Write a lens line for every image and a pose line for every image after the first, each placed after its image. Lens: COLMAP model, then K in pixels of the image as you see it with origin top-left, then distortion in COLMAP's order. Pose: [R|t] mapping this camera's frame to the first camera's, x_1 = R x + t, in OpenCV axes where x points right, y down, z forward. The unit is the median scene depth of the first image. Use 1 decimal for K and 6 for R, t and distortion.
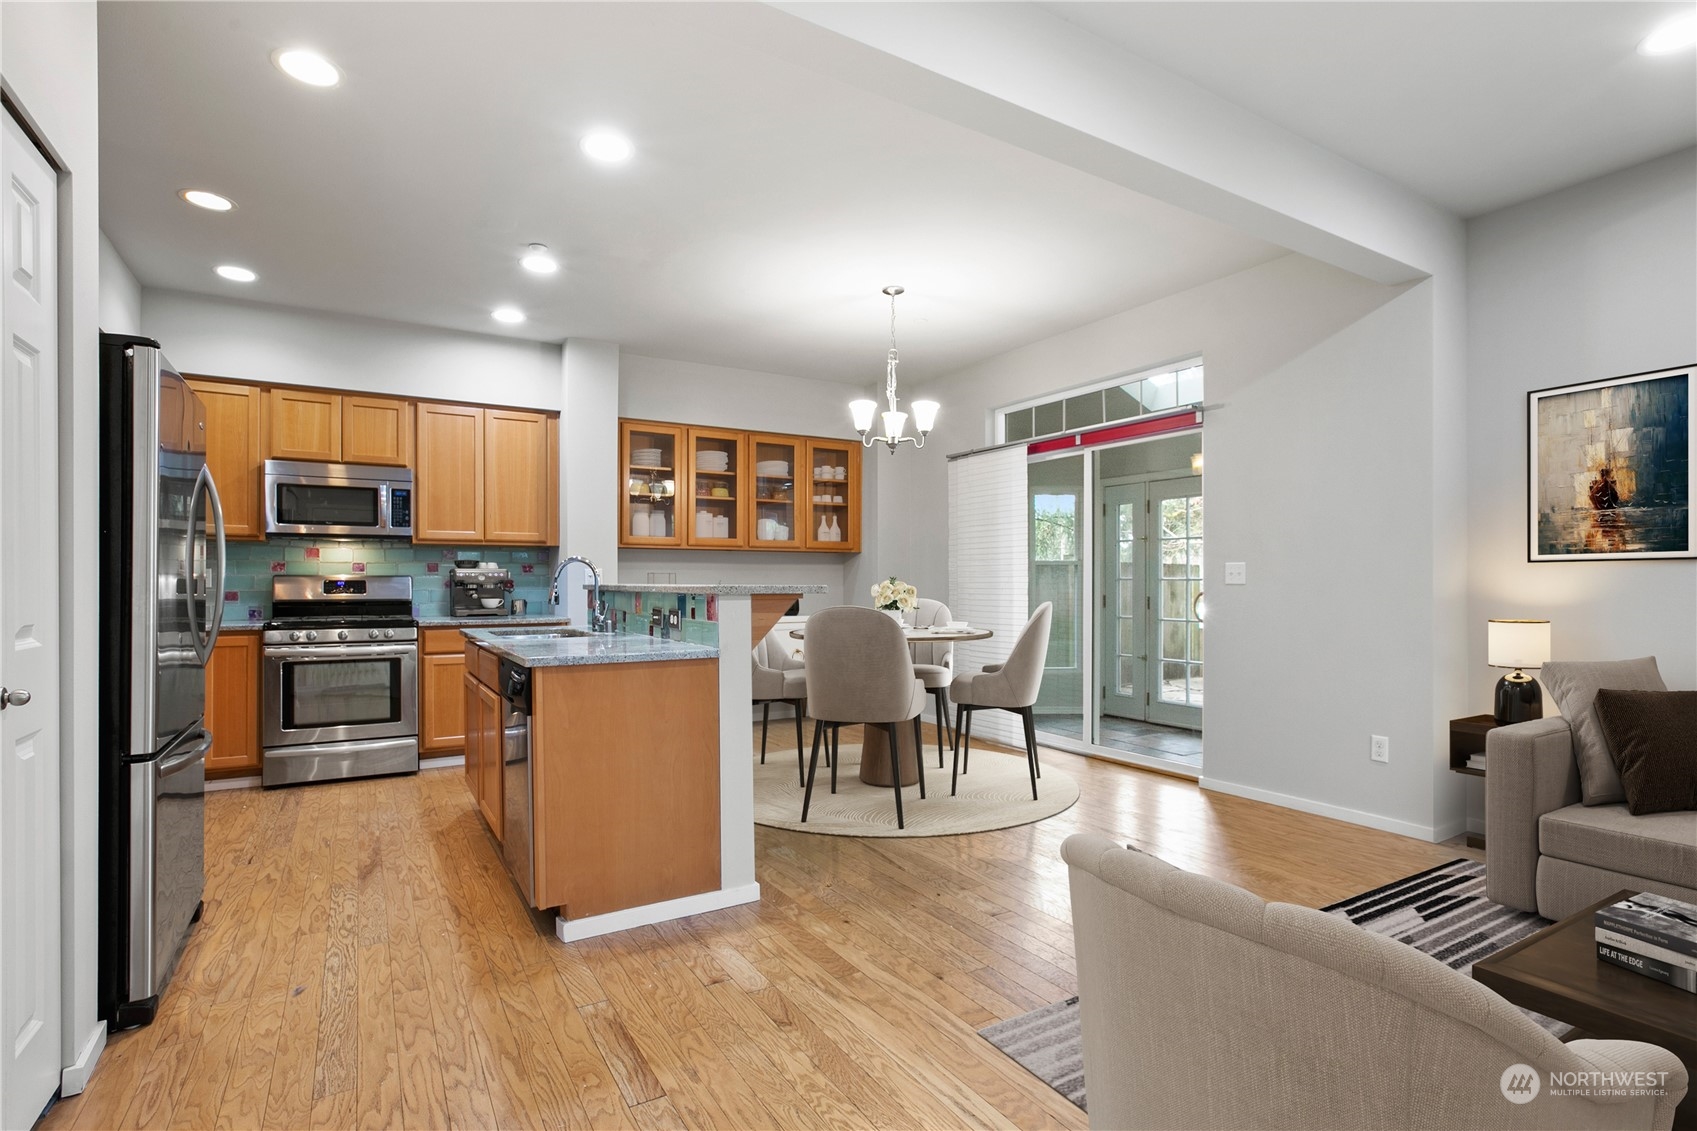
lens RADIAL K [[823.7, 0, 842.1], [0, 823.7, 582.1], [0, 0, 1]] dist [-0.018216, 0.002544]
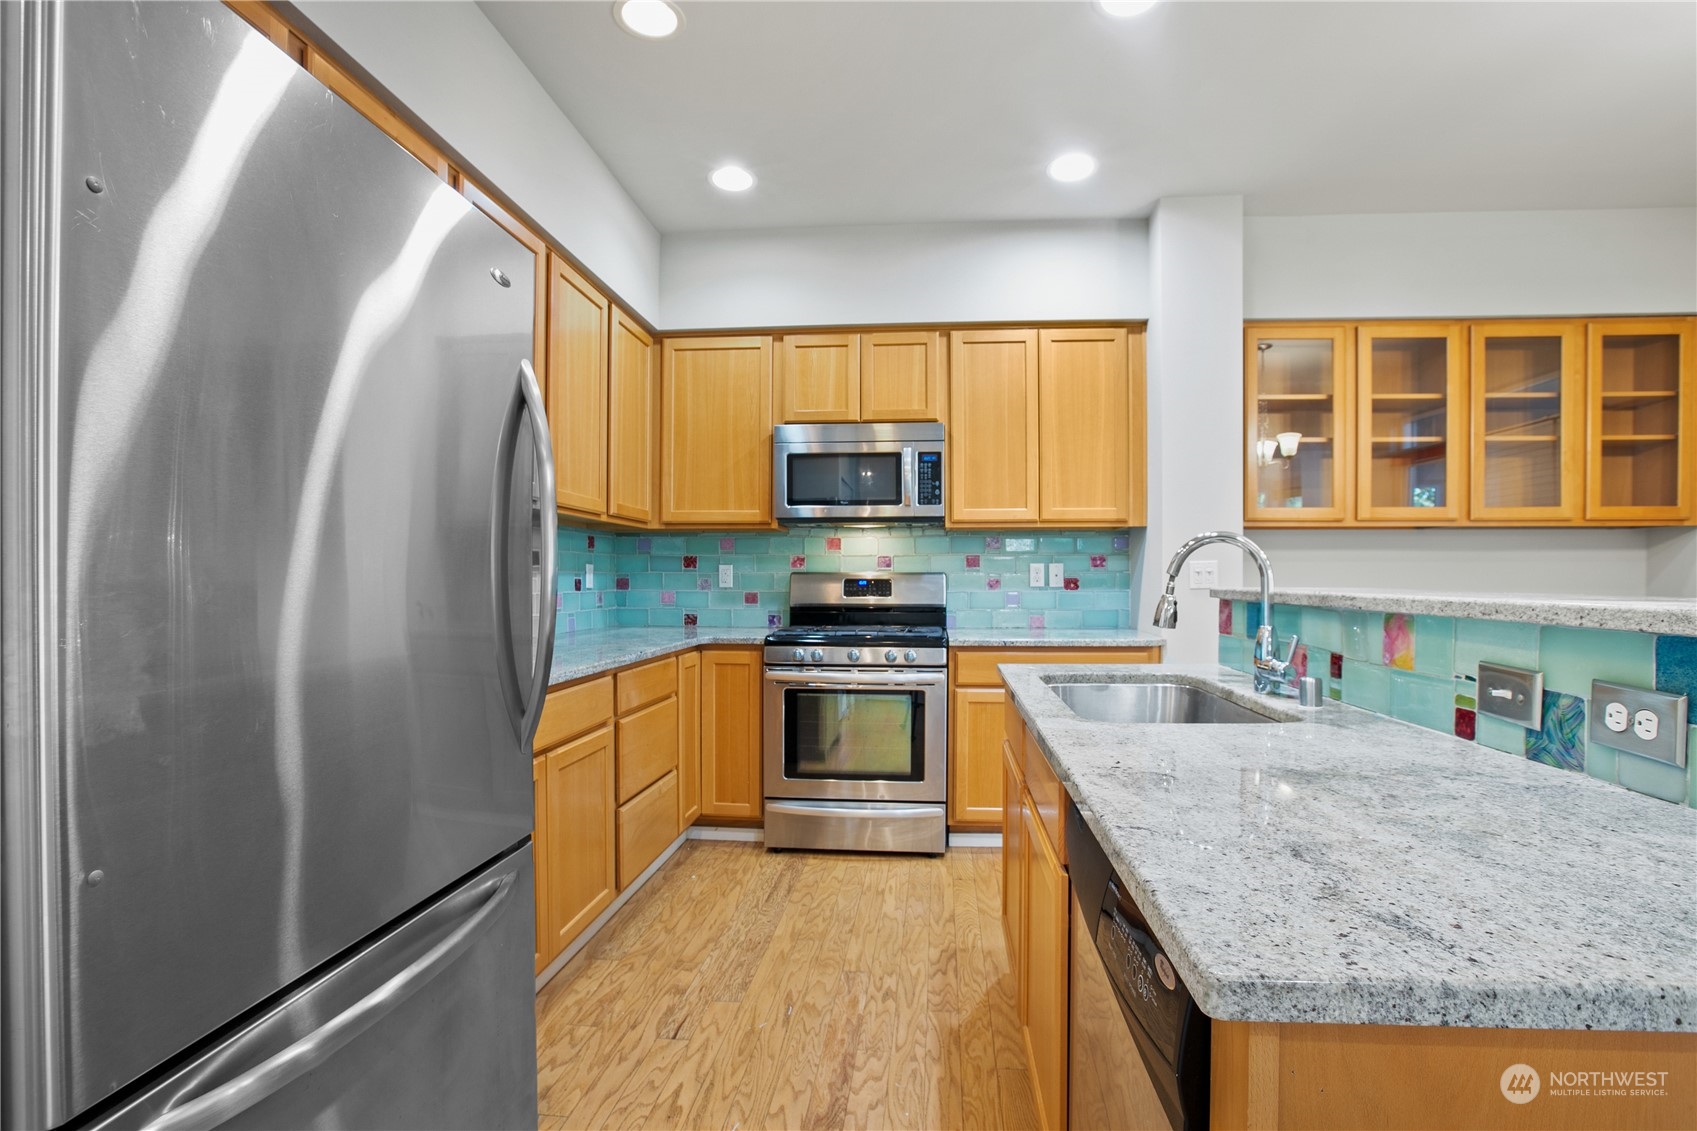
lens RADIAL K [[814.6, 0, 892.0], [0, 814.6, 584.7], [0, 0, 1]] dist [-0.008038, -0.001392]
pose [[0.826743, 0.006000, -0.562547, -0.161392], [-0.001539, 0.999964, 0.008403, -0.003263], [0.562577, -0.006082, 0.826723, 0.386603]]
